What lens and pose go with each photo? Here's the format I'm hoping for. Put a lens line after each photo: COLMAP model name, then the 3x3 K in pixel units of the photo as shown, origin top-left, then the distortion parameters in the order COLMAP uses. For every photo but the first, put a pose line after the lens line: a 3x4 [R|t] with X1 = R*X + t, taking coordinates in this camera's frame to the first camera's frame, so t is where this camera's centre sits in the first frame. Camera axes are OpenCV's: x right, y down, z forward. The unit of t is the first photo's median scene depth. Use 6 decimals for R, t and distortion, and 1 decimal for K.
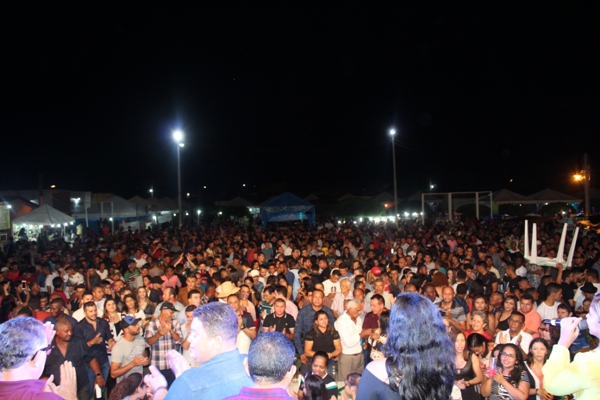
lens RADIAL K [[498.3, 0, 298.8], [0, 498.3, 200.6], [0, 0, 1]] dist [-0.127247, 0.076203]
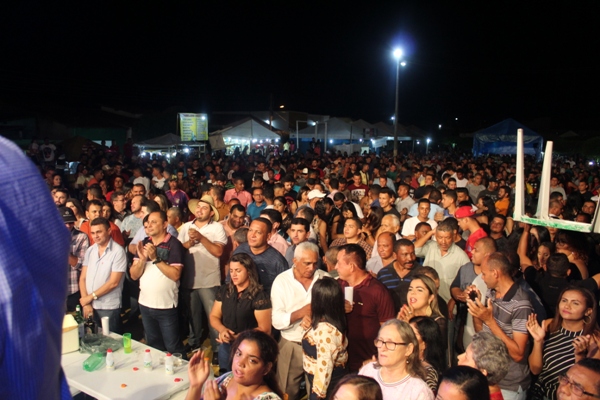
lens RADIAL K [[498.3, 0, 301.2], [0, 498.3, 200.3], [0, 0, 1]] dist [-0.127247, 0.076203]
pose [[0.865086, 0.113723, -0.488562, 0.073774], [-0.048176, 0.988296, 0.144741, 0.014560], [0.499305, -0.101677, 0.860440, 0.107331]]
